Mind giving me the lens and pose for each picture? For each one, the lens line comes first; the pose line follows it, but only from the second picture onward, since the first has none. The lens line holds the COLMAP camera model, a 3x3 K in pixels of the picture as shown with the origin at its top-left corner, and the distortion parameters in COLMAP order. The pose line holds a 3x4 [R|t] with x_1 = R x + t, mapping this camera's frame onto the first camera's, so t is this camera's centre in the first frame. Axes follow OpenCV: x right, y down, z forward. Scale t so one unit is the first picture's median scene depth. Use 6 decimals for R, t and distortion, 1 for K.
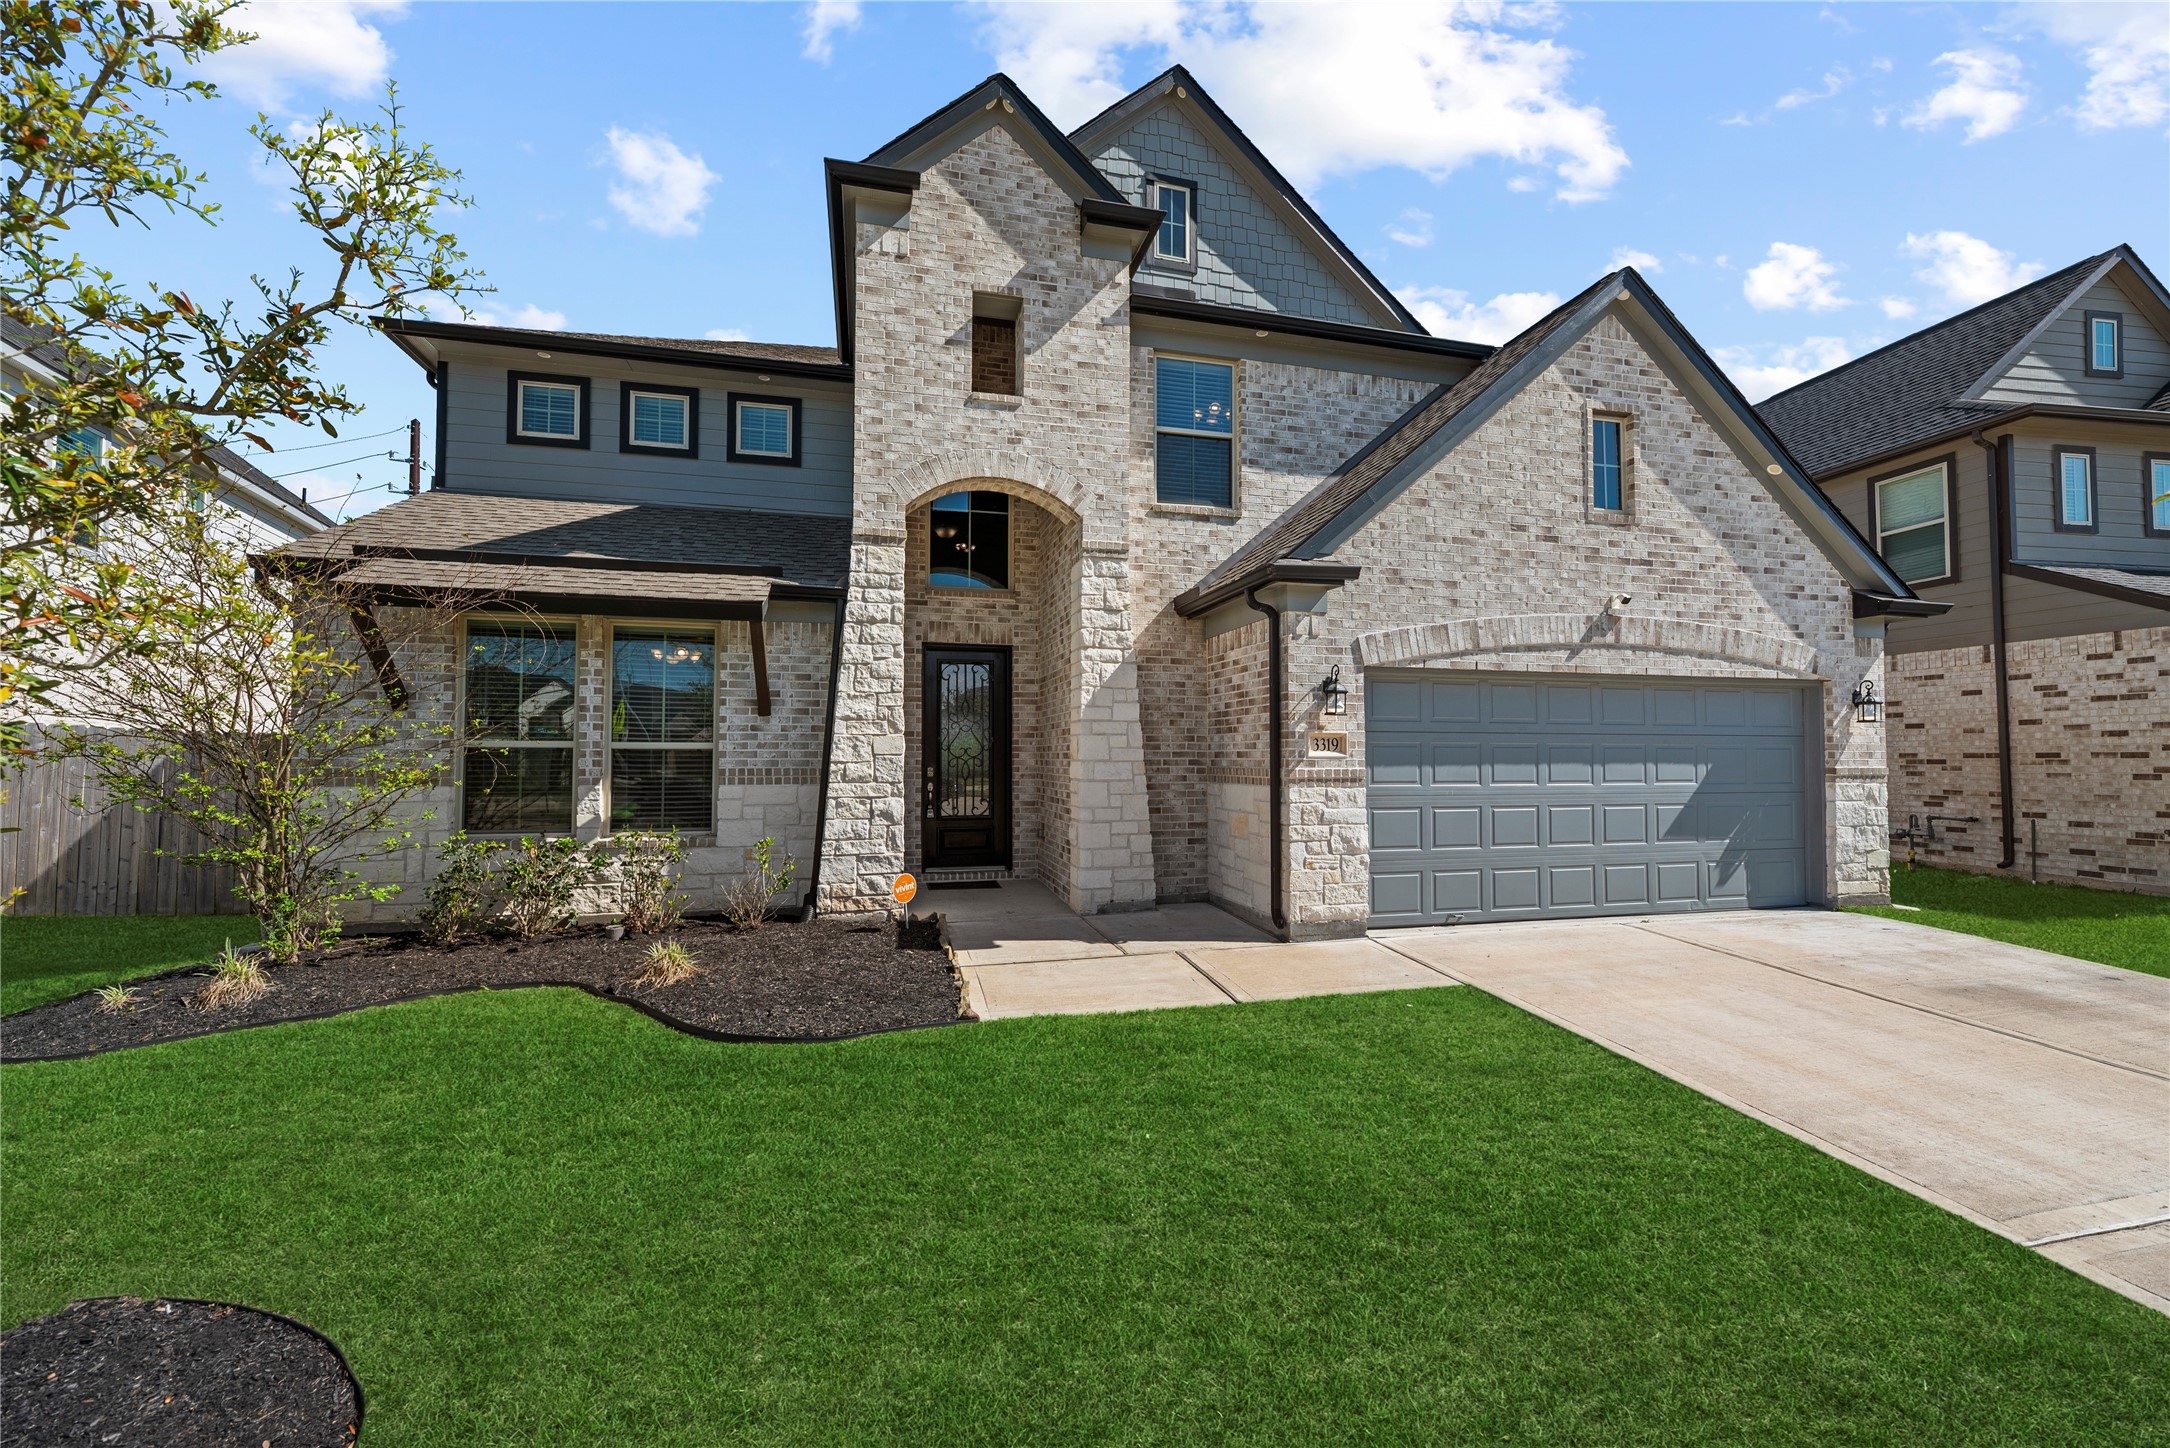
lens RADIAL K [[867.2, 0, 1081.2], [0, 867.2, 713.6], [0, 0, 1]] dist [0.001930, 0.000172]
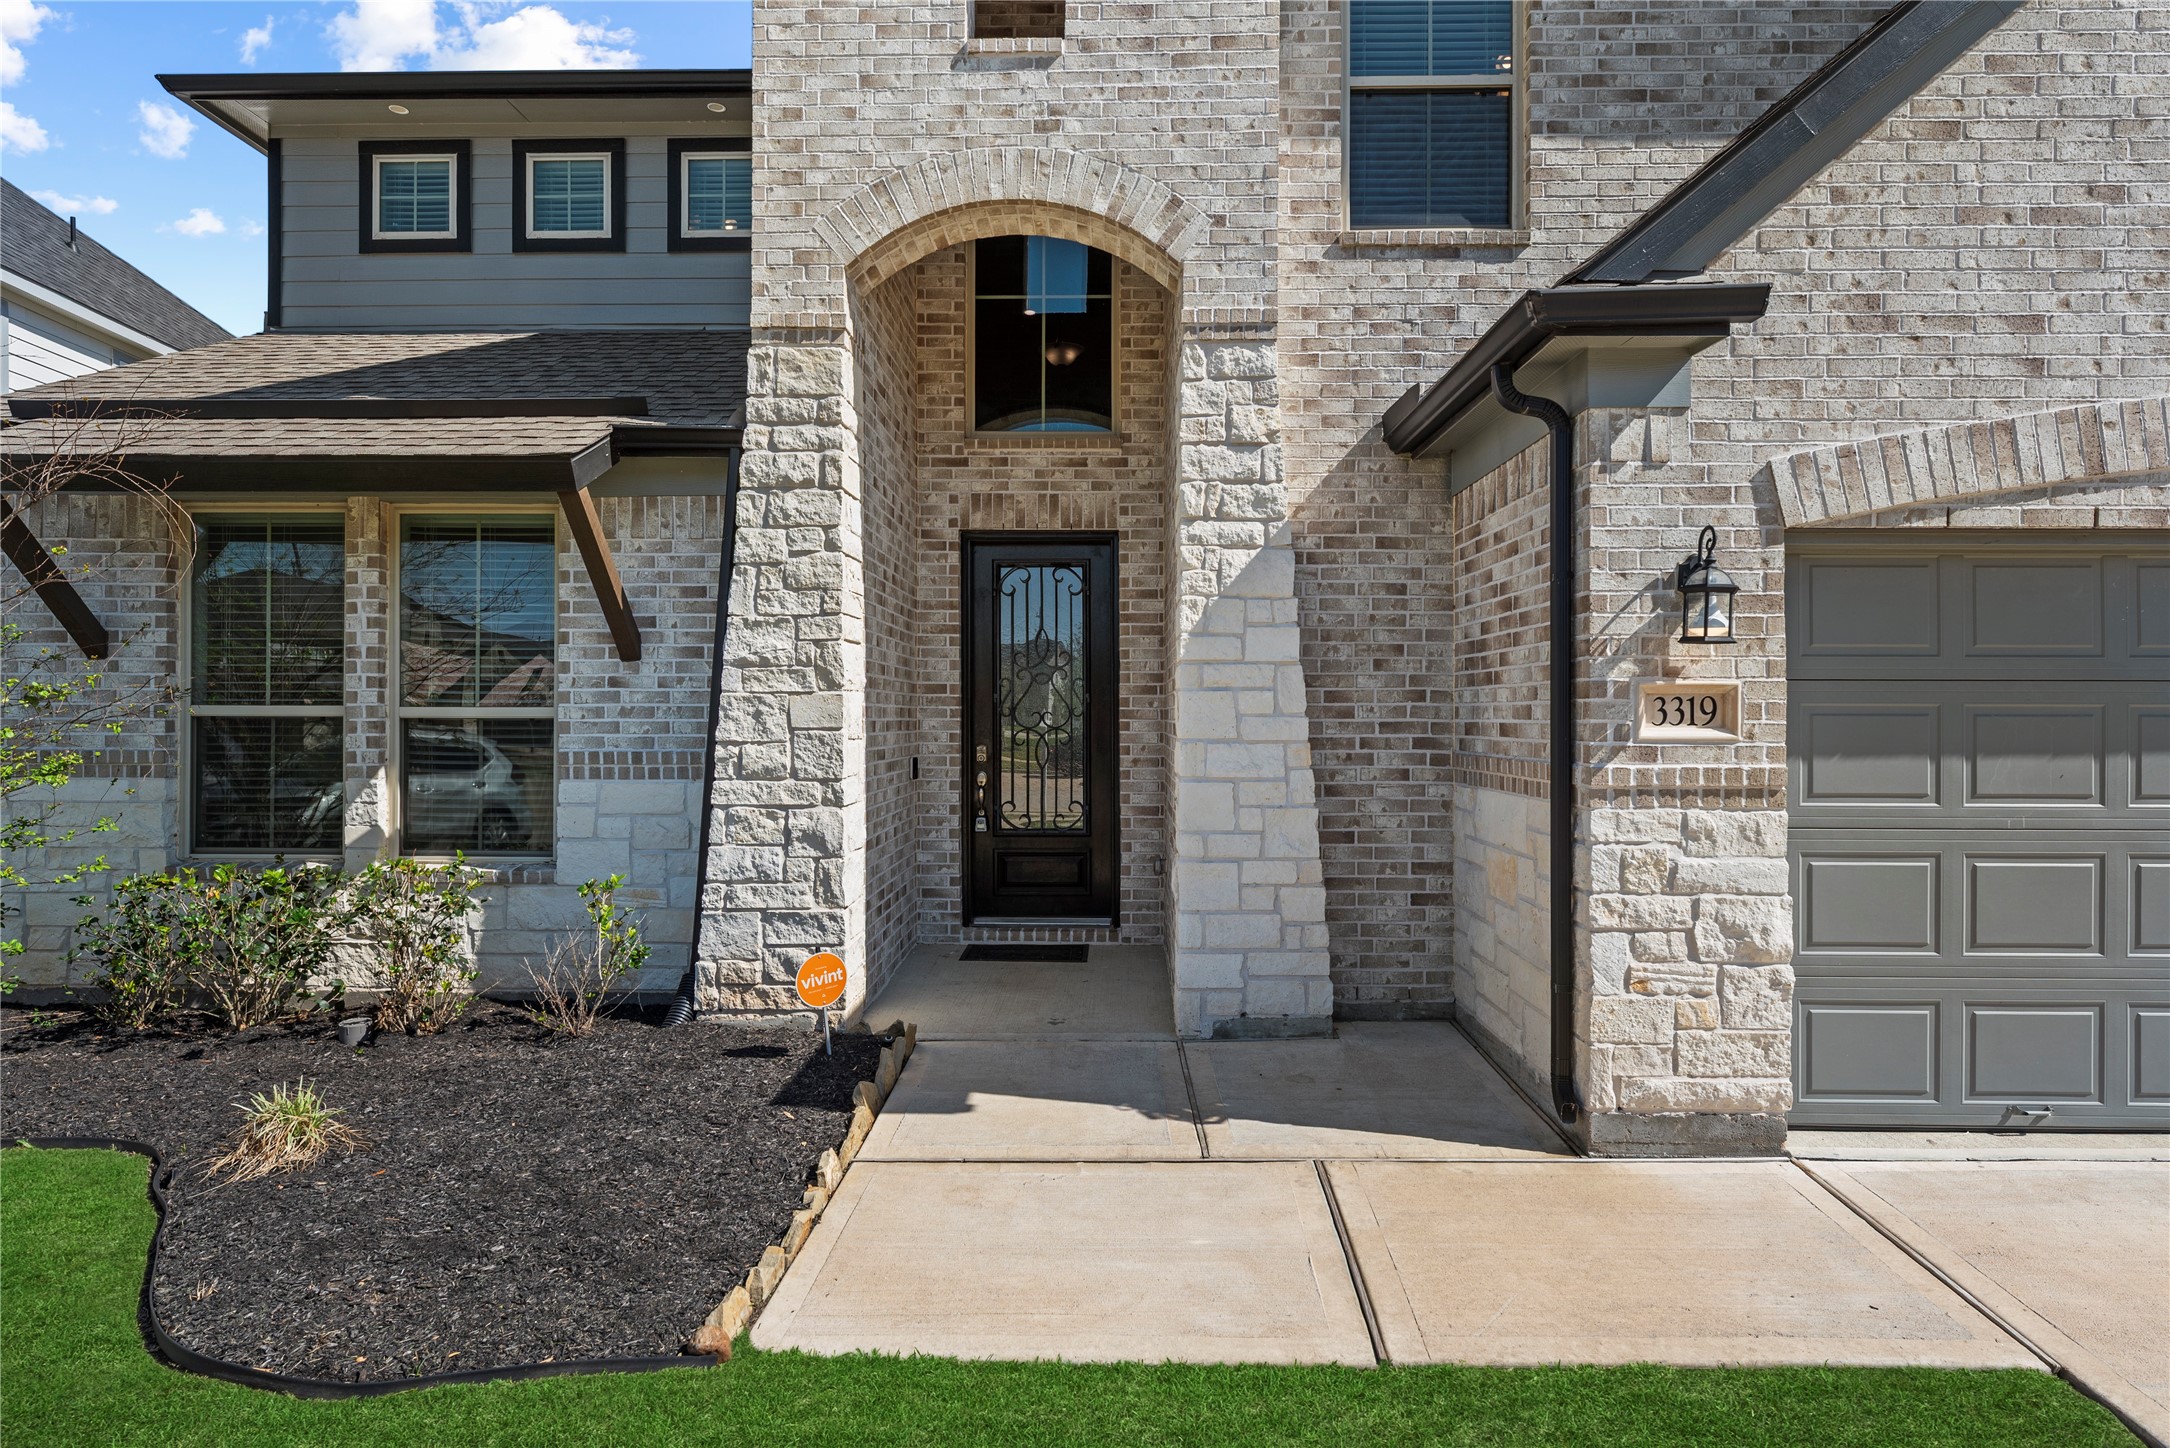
lens RADIAL K [[1201.1, 0, 1085.8], [0, 1201.1, 698.6], [0, 0, 1]] dist [0.001383, -0.000453]
pose [[0.964668, -0.003609, -0.263444, 0.138864], [0.013156, 0.999319, 0.034486, 0.004255], [0.263140, -0.036733, 0.964058, 0.311060]]
